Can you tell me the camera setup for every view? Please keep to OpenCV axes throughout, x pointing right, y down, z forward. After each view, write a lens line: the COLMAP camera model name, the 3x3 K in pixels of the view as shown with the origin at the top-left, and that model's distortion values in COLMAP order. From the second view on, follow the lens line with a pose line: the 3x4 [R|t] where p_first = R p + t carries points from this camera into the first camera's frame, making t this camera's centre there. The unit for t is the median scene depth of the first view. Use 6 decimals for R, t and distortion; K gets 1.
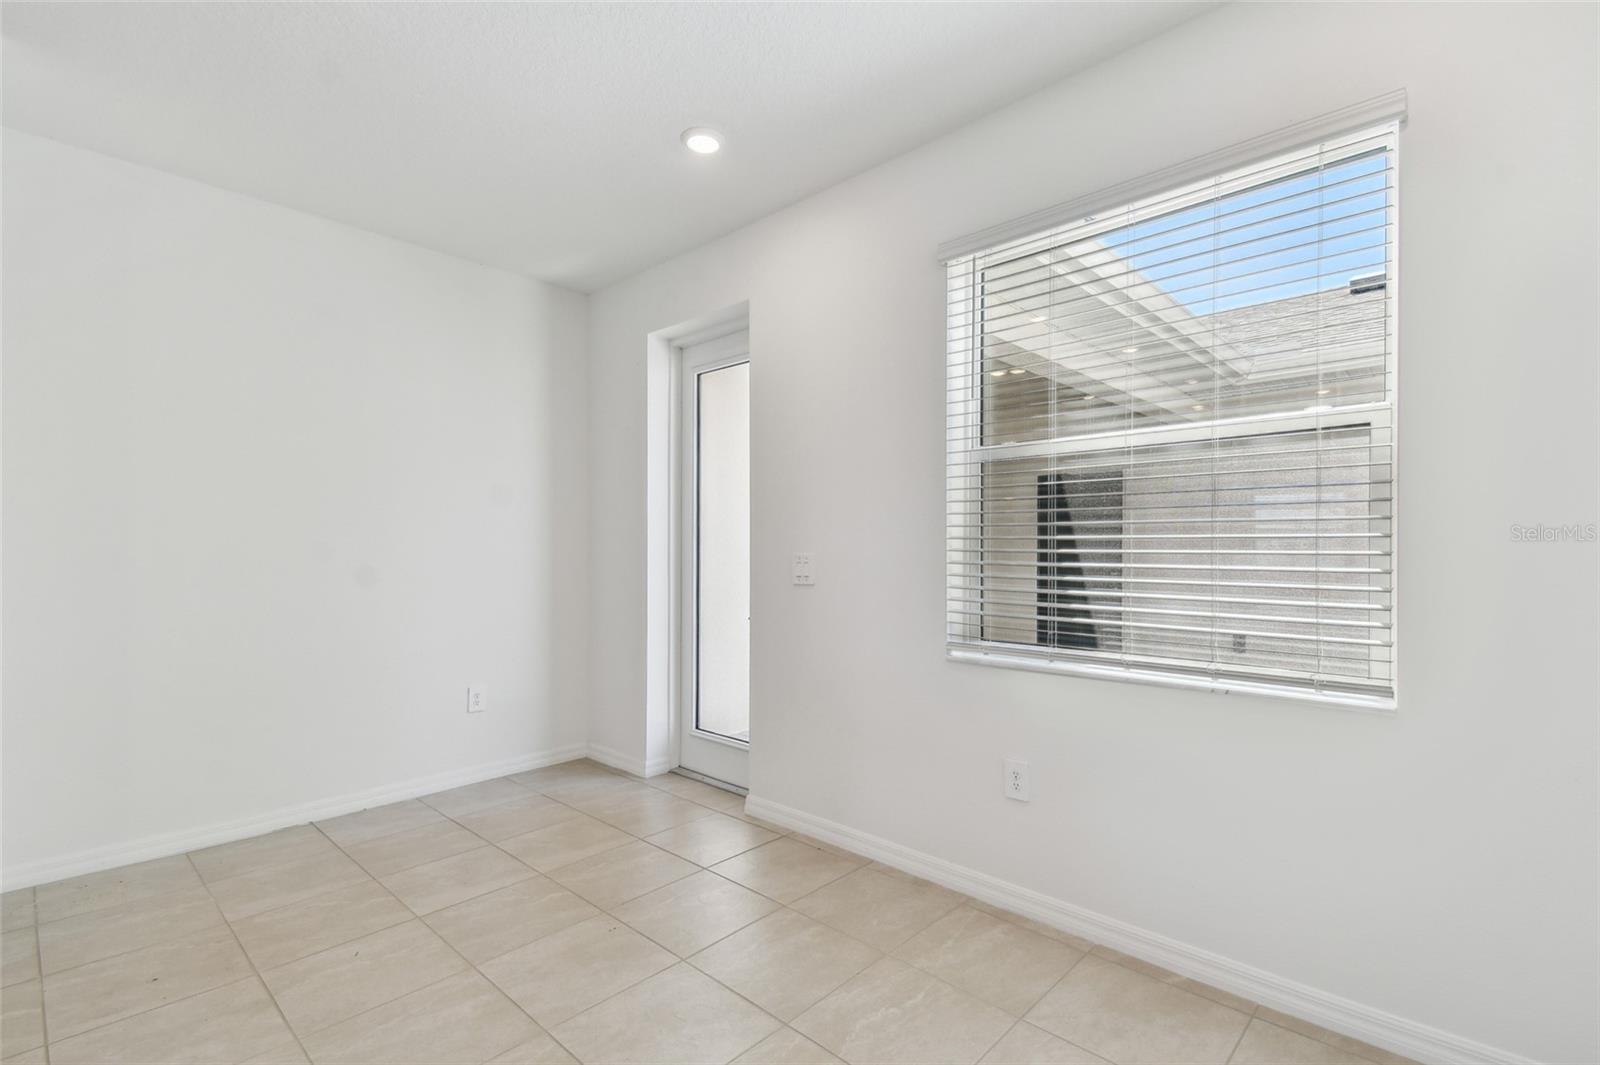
lens RADIAL K [[733.1, 0, 806.1], [0, 733.1, 547.2], [0, 0, 1]] dist [0.052439, -0.027429]
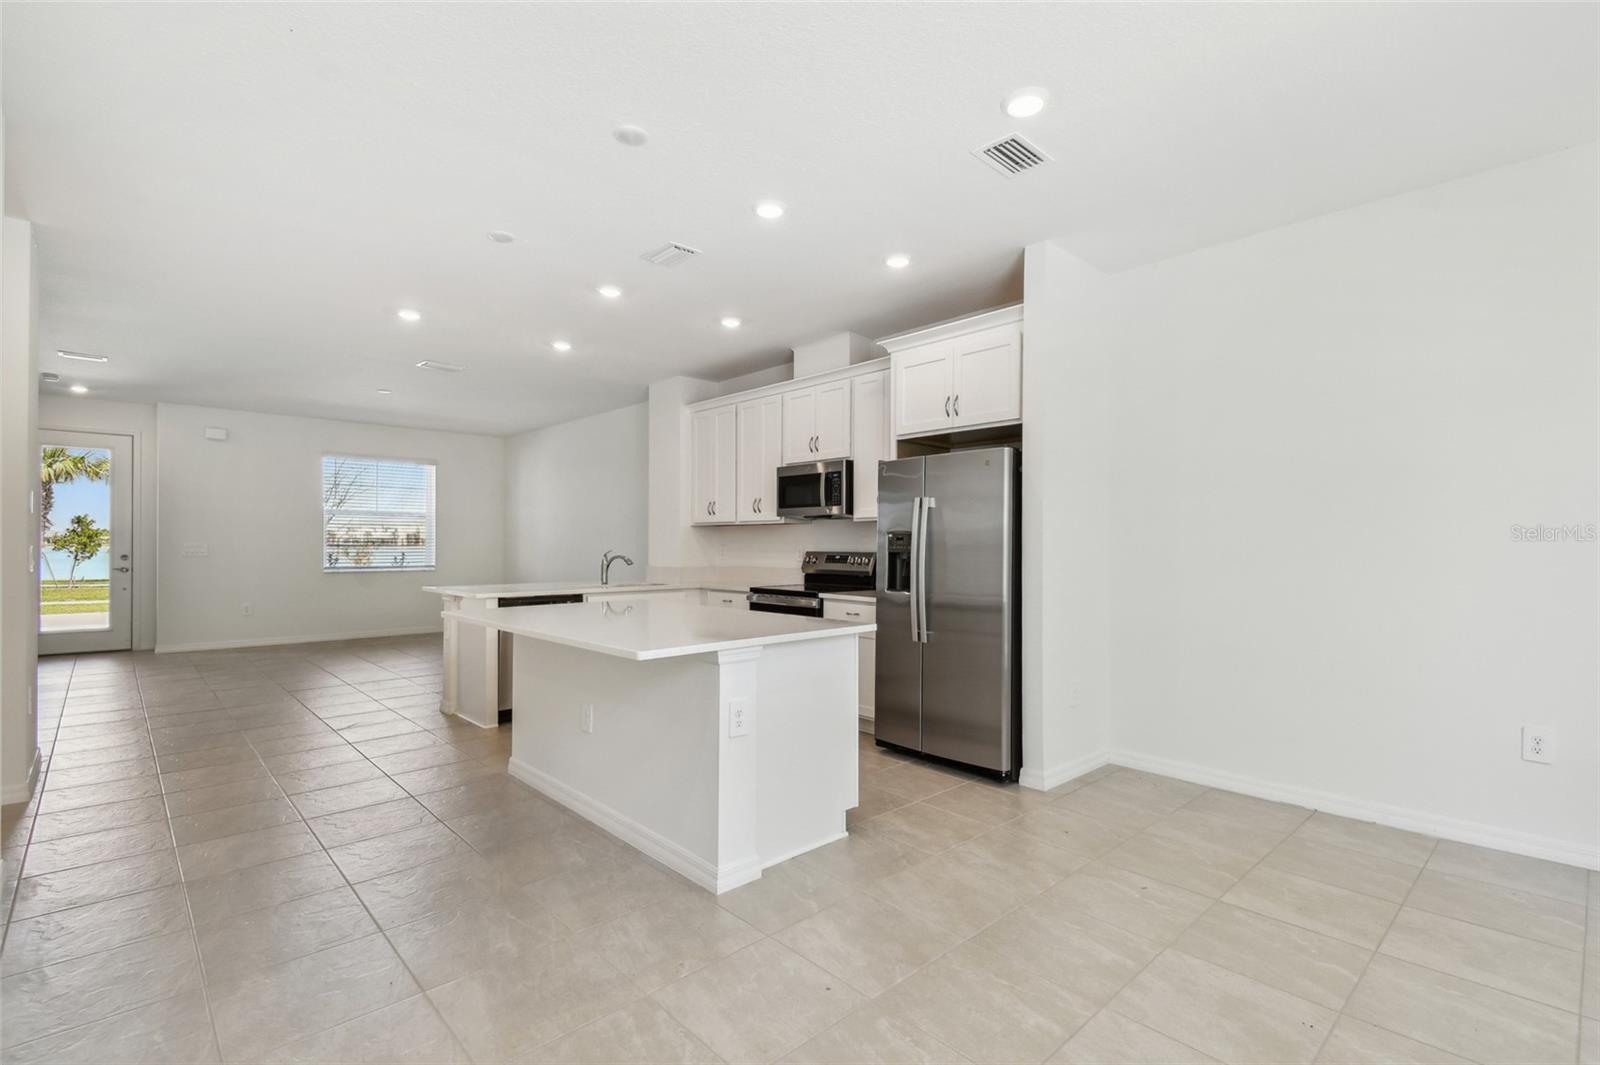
lens RADIAL K [[733.1, 0, 806.1], [0, 733.1, 547.2], [0, 0, 1]] dist [0.052439, -0.027429]
pose [[-0.049194, 0.006035, -0.998771, 0.458920], [-0.003874, 0.999973, 0.006233, 0.007680], [0.998782, 0.004176, -0.049170, 0.421963]]
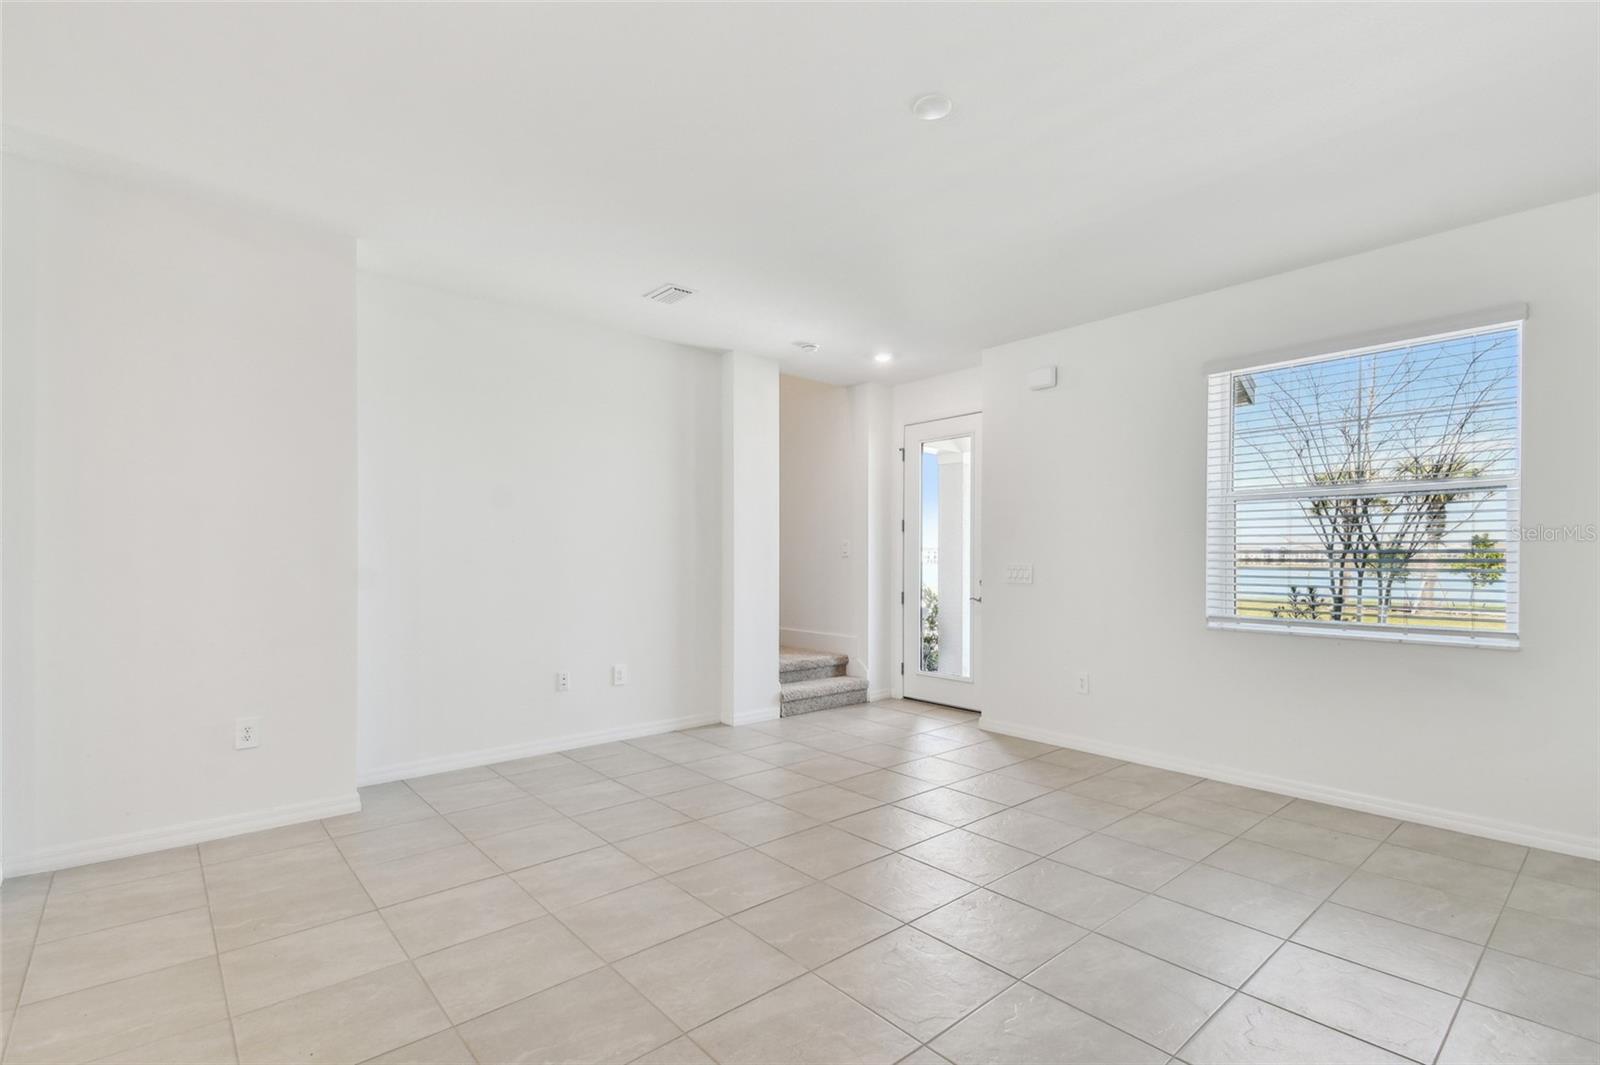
lens RADIAL K [[728.5, 0, 809.7], [0, 728.5, 540.9], [0, 0, 1]] dist [0.050681, -0.027085]
pose [[-0.996683, -0.000120, 0.081377, -1.907639], [-0.002507, 0.999570, -0.029227, 0.020083], [-0.081338, -0.029334, -0.996255, -0.280409]]
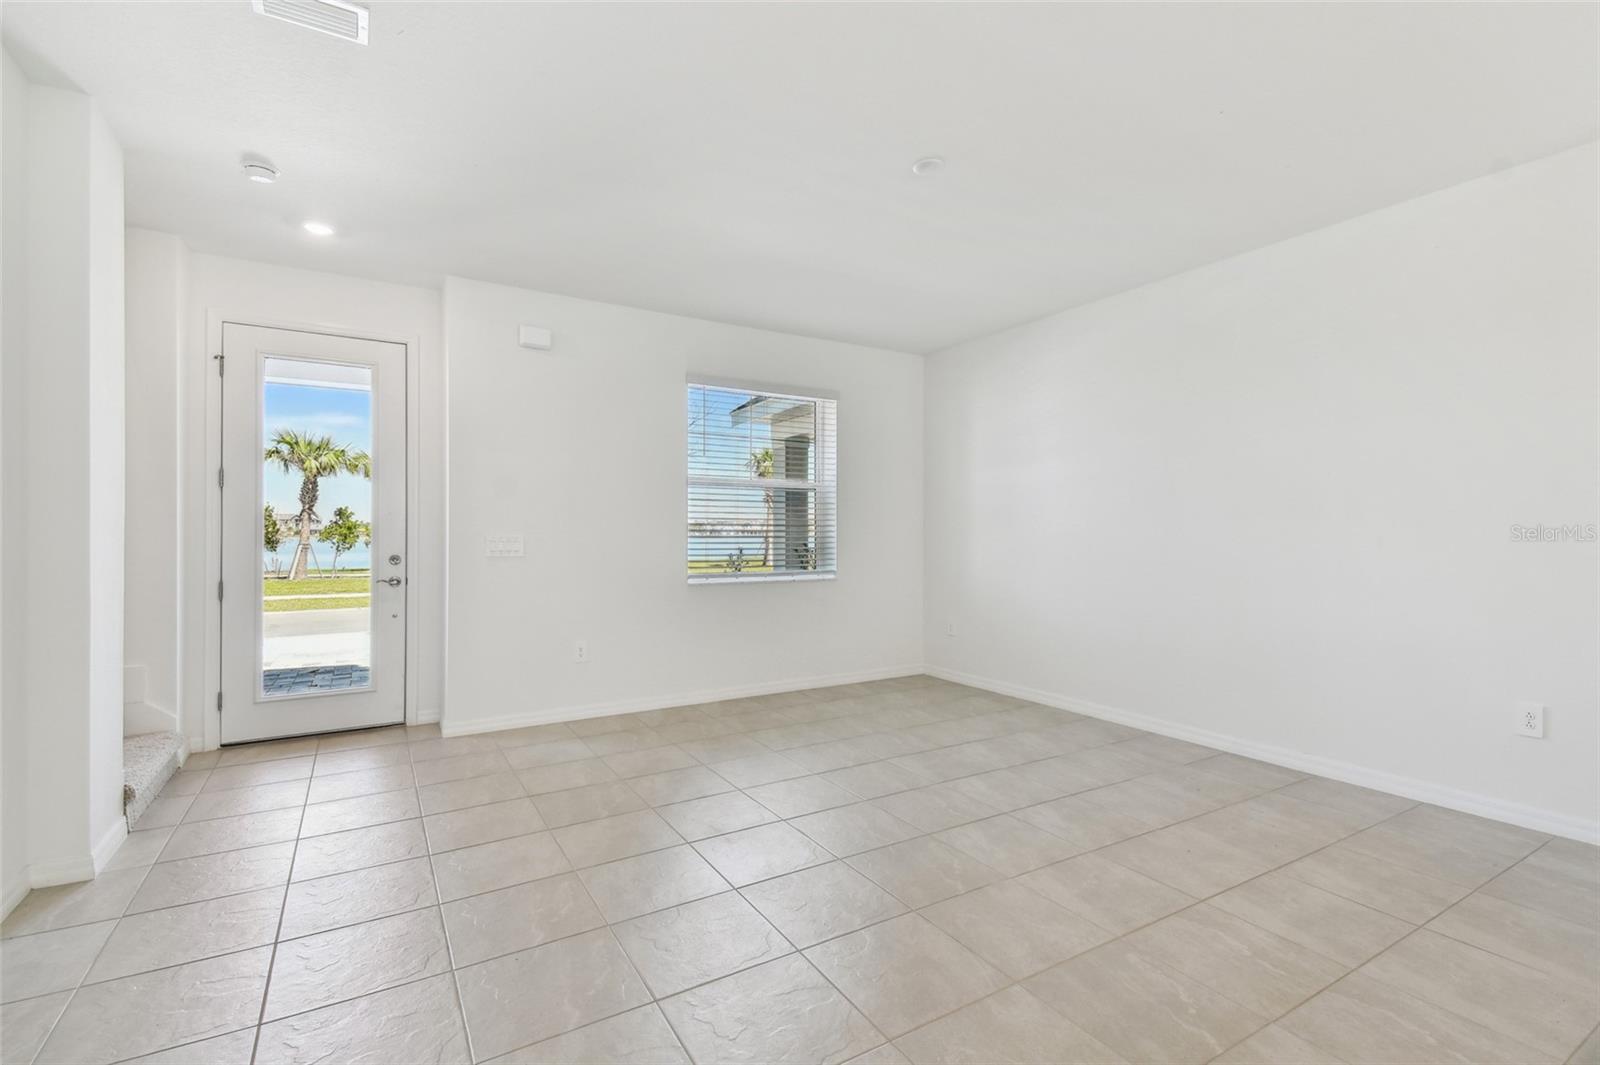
lens RADIAL K [[720.7, 0, 806.9], [0, 720.7, 530.6], [0, 0, 1]] dist [0.024957, -0.000253]
pose [[-0.248265, -0.000534, -0.968692, -0.953494], [0.001095, 0.999999, -0.000831, 0.014192], [0.968692, -0.001267, -0.248264, -1.040108]]
